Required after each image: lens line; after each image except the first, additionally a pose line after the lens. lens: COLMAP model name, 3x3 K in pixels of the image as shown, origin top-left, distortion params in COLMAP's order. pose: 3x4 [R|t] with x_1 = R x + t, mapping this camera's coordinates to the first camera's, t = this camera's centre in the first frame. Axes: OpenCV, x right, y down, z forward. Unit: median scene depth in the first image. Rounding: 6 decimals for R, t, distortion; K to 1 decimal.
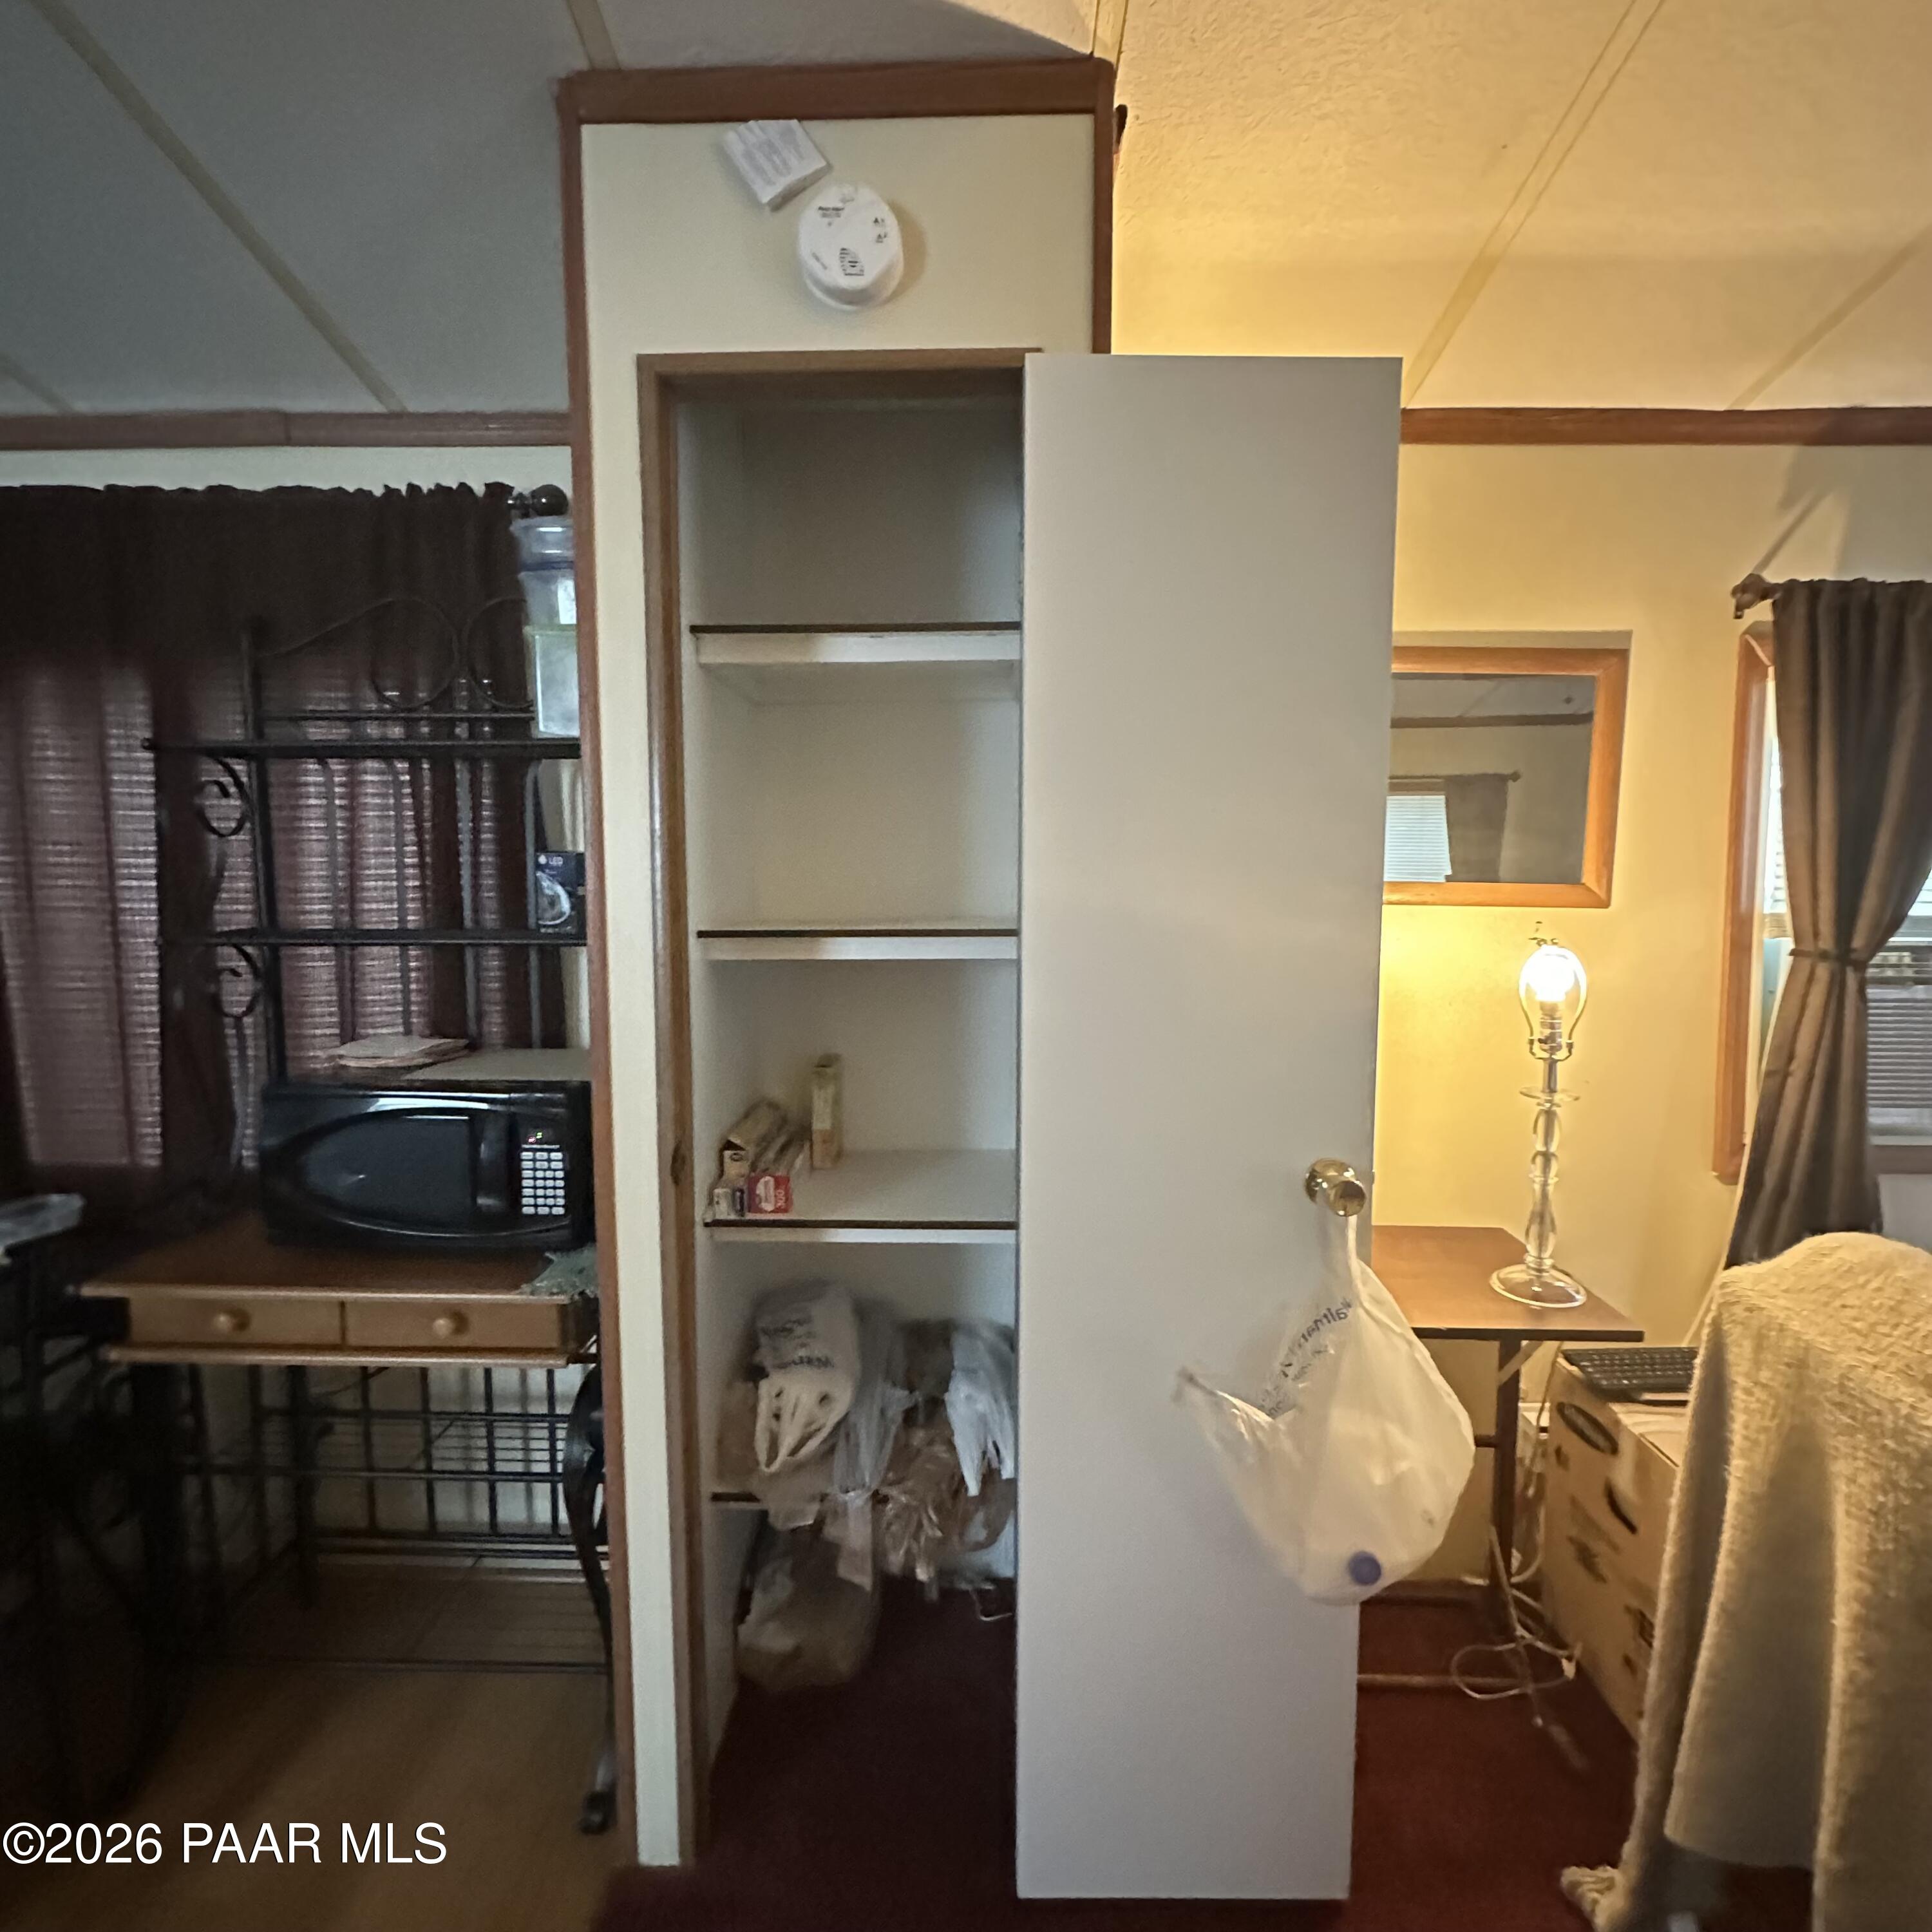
lens RADIAL K [[1016.0, 0, 966.0], [0, 1016.0, 966.0], [0, 0, 1]] dist [-0.002929, -0.000887]
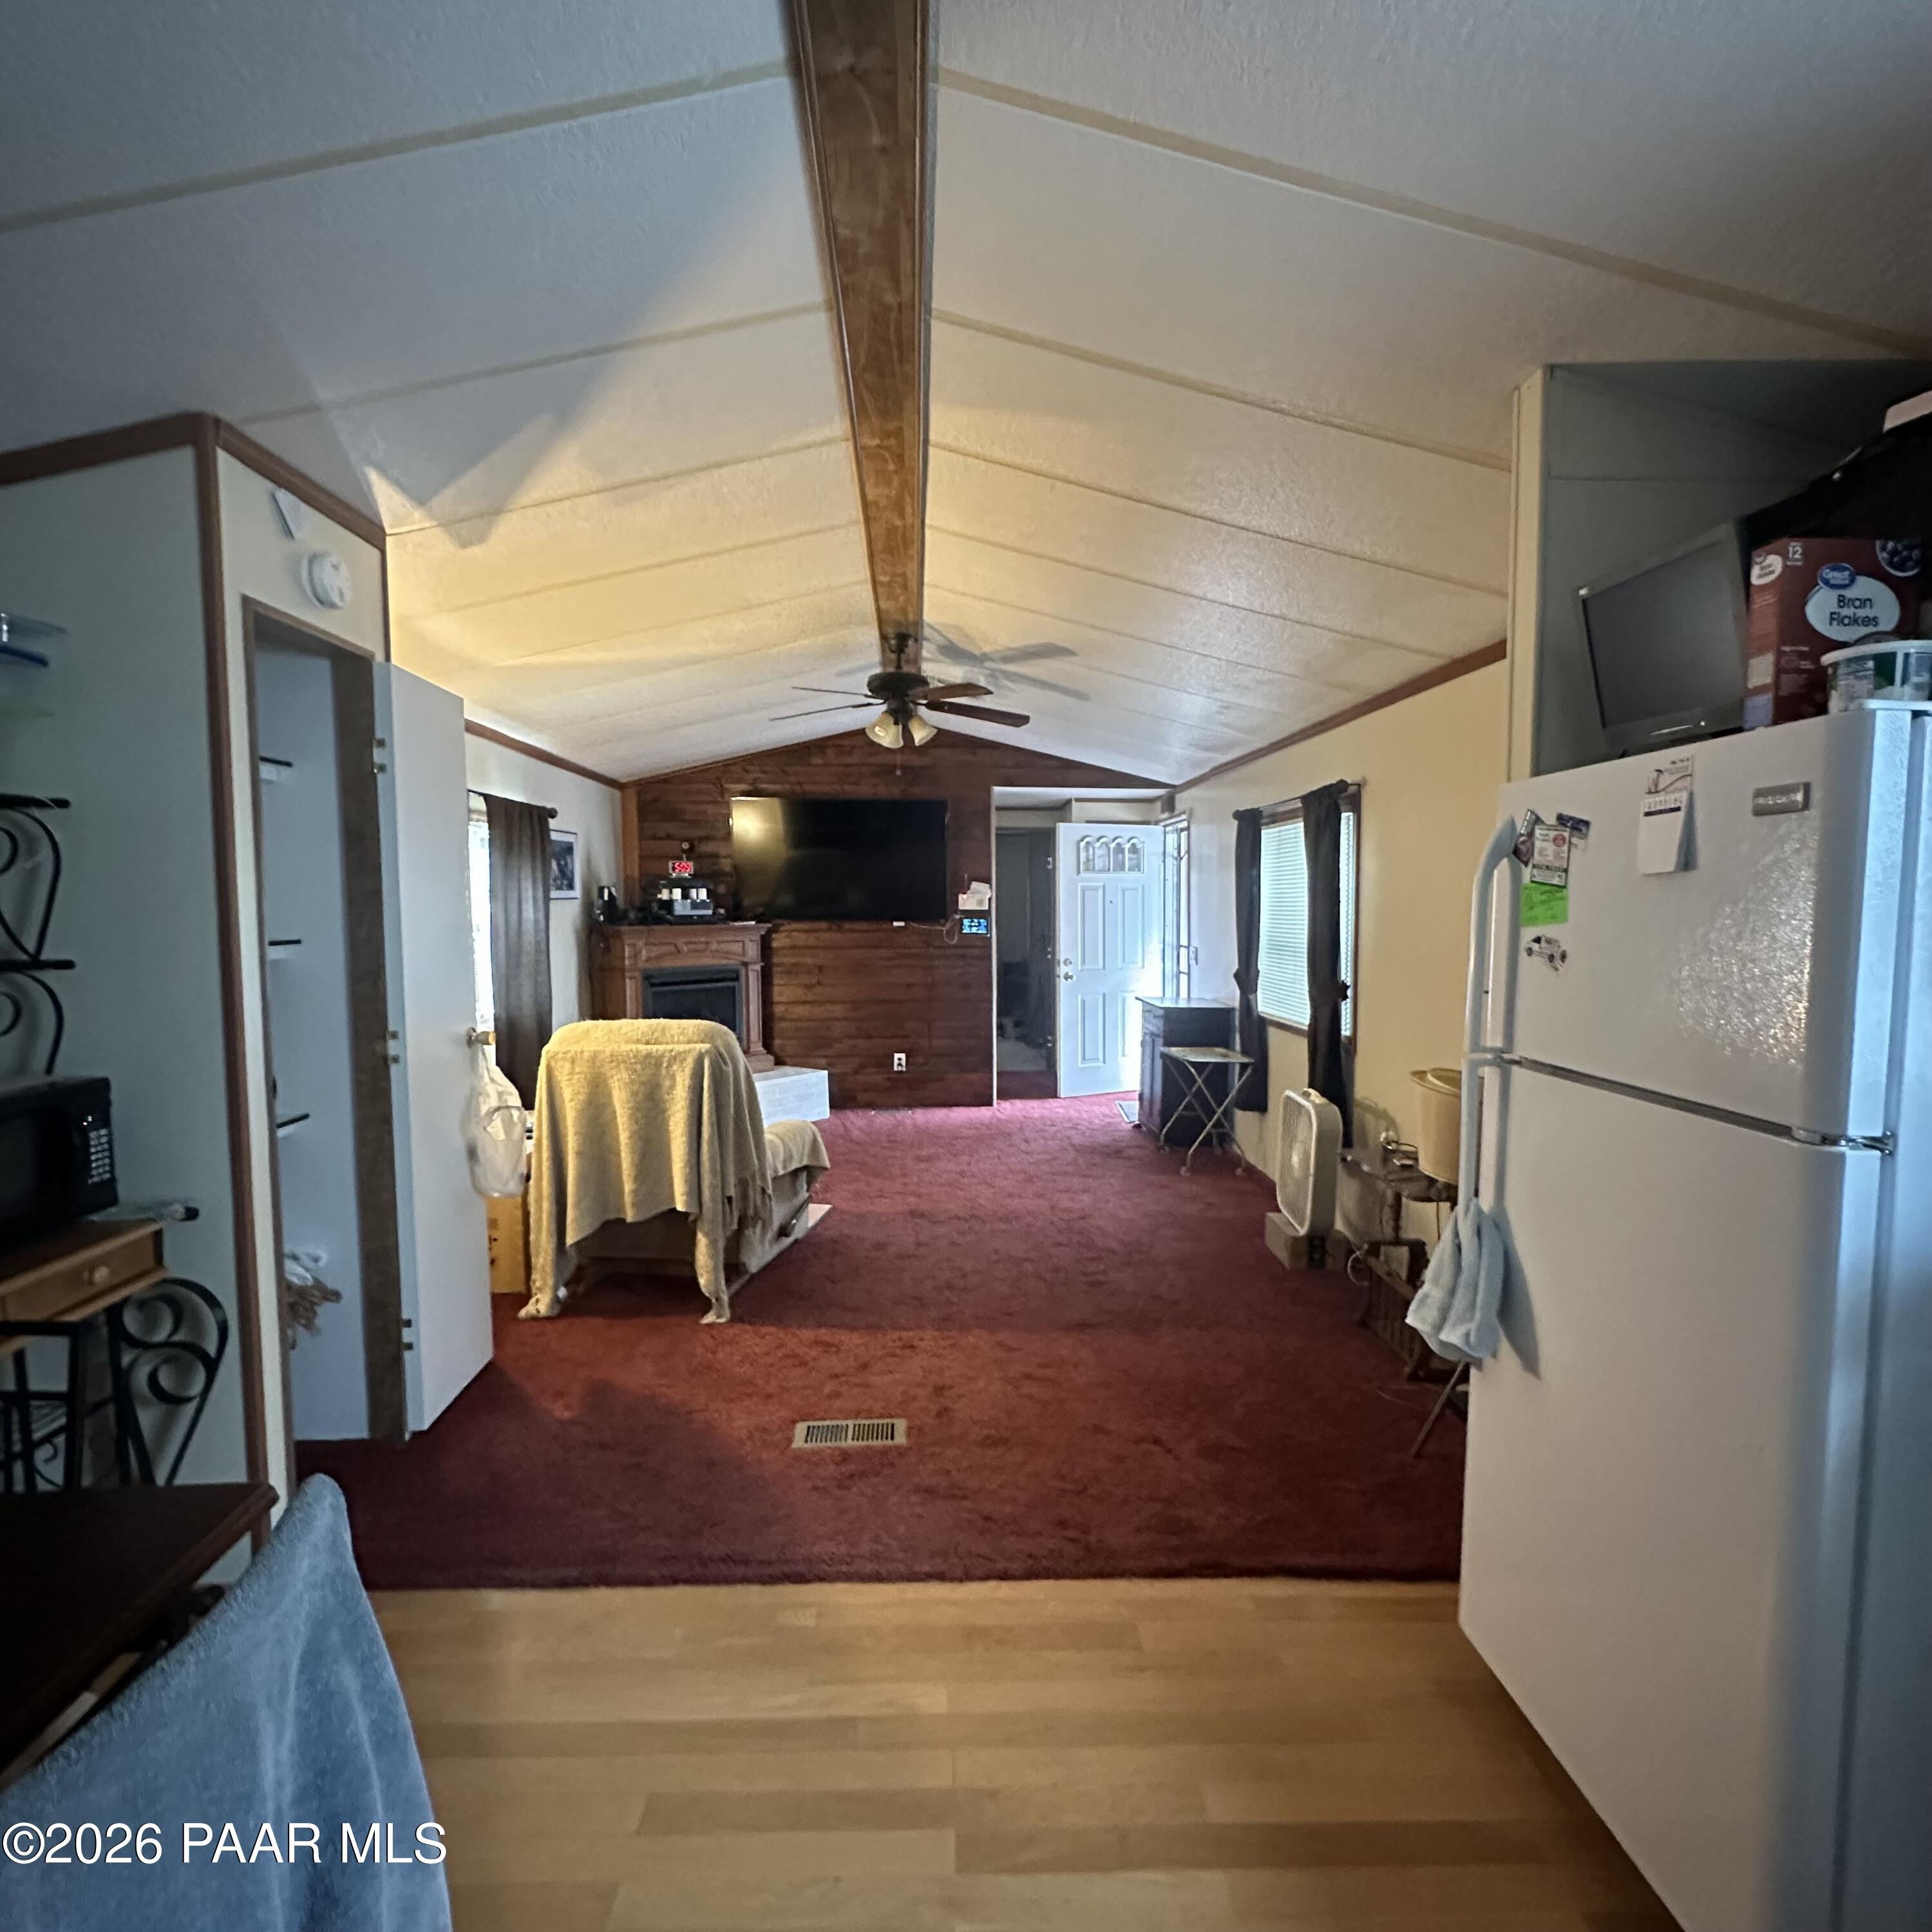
lens RADIAL K [[1016.0, 0, 966.0], [0, 1016.0, 966.0], [0, 0, 1]] dist [-0.002929, -0.000887]
pose [[-0.062971, -0.062942, 0.996029, -2.114568], [0.089307, 0.993650, 0.068438, -0.010528], [-0.994012, 0.093262, -0.056949, -0.016826]]
